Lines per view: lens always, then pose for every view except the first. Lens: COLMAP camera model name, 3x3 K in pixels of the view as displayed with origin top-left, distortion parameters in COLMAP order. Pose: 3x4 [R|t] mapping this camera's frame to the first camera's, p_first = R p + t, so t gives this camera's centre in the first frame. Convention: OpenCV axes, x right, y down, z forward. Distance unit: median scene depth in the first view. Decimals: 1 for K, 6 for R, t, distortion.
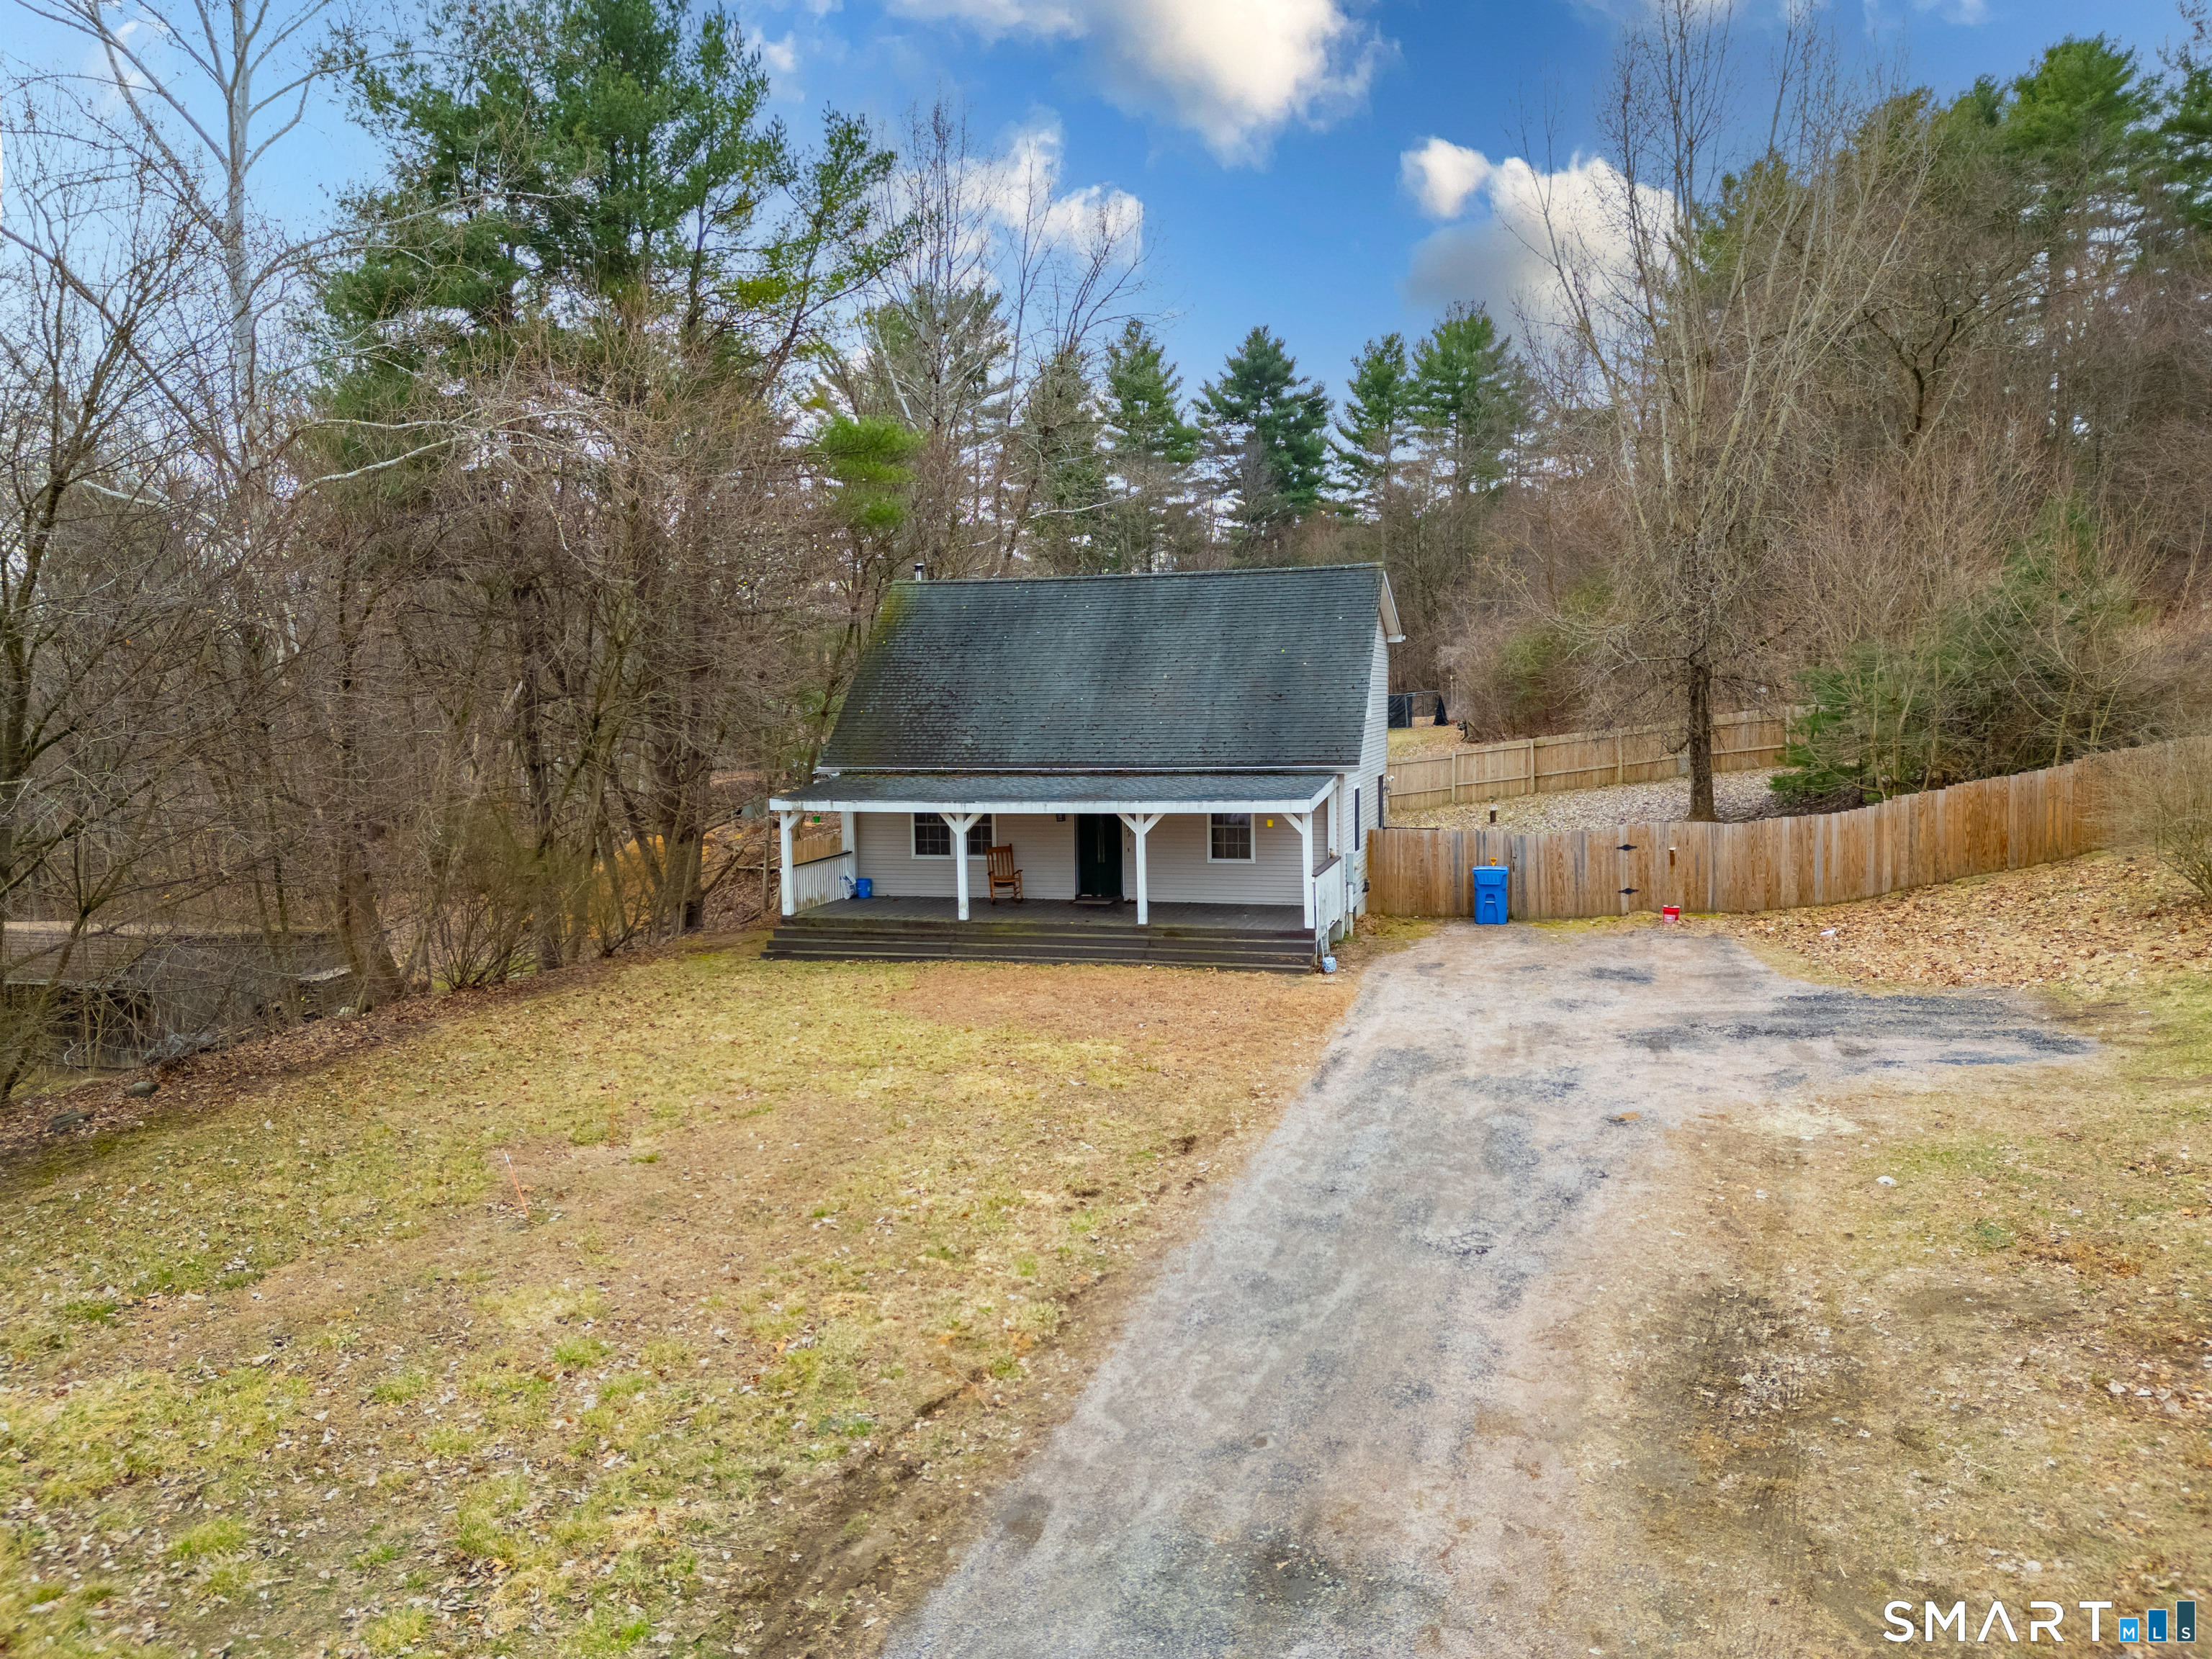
lens RADIAL K [[1567.8, 0, 1106.0], [0, 1567.8, 829.5], [0, 0, 1]] dist [0.076115, -0.073733]
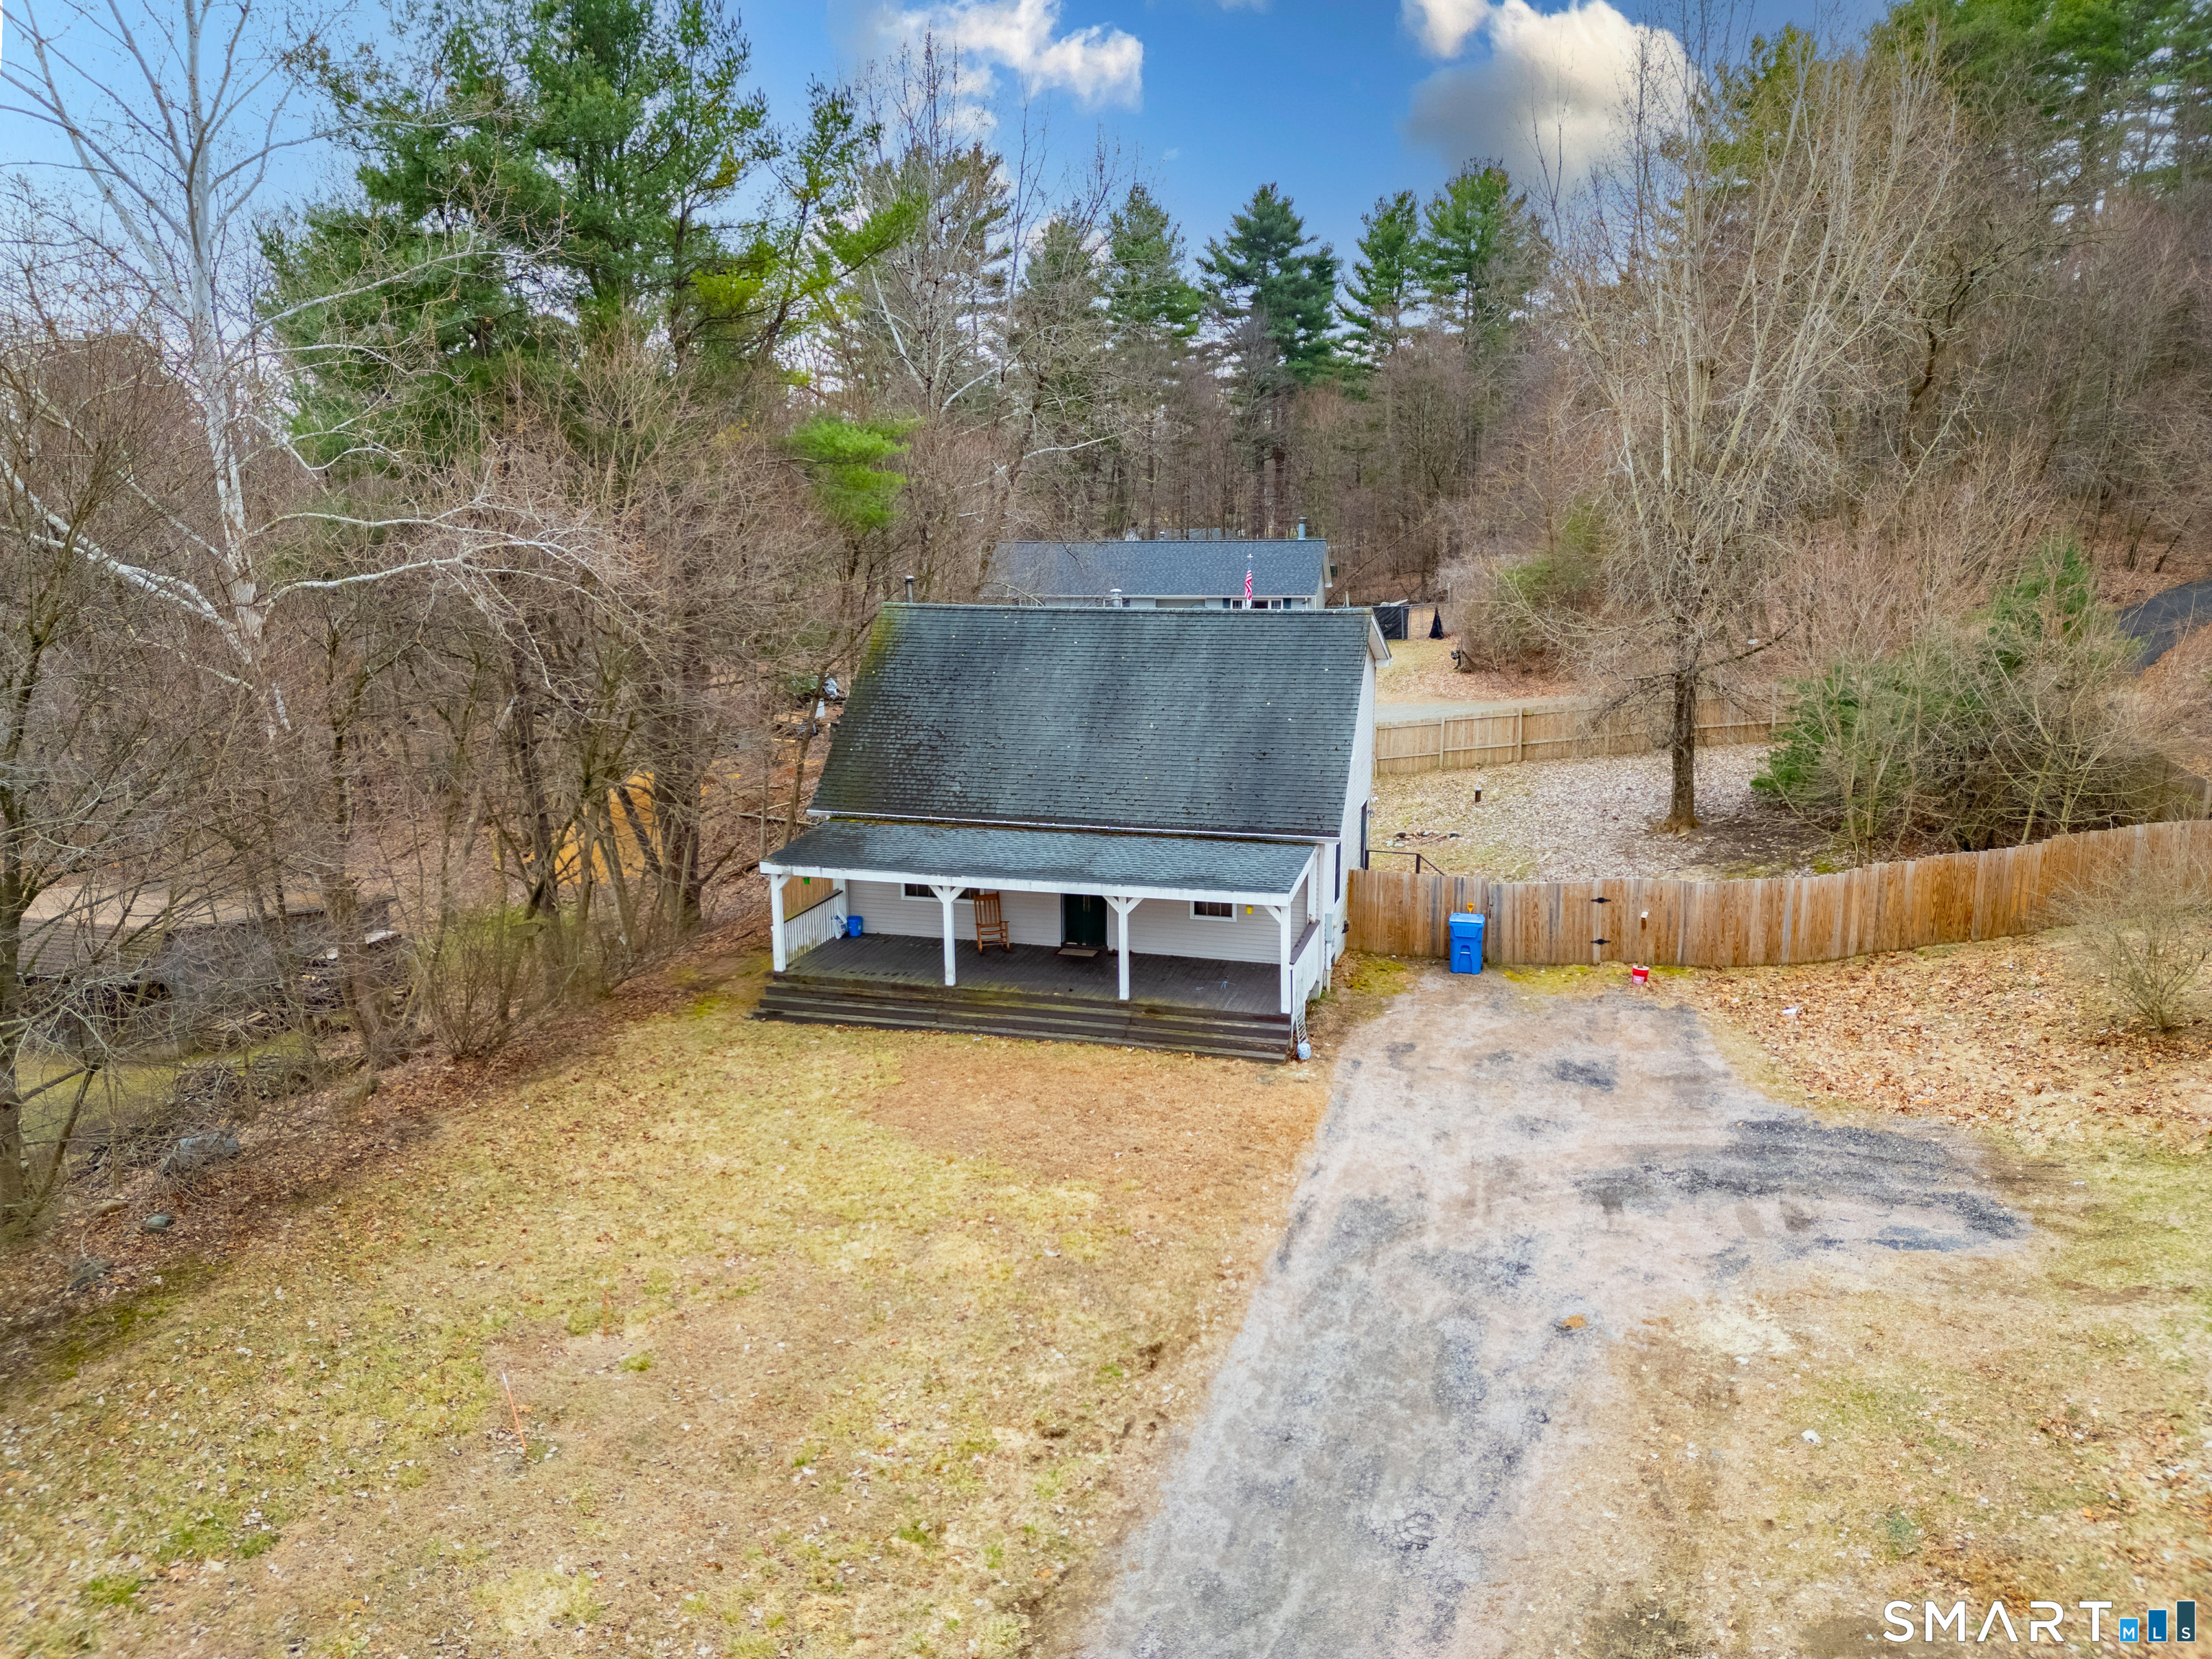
lens RADIAL K [[1545.8, 0, 1106.0], [0, 1545.8, 829.5], [0, 0, 1]] dist [0.070778, -0.065165]
pose [[0.999949, 0.010101, -0.000258, 0.011182], [-0.009999, 0.992863, 0.118836, -0.179448], [0.001457, -0.118828, 0.992914, 0.007427]]
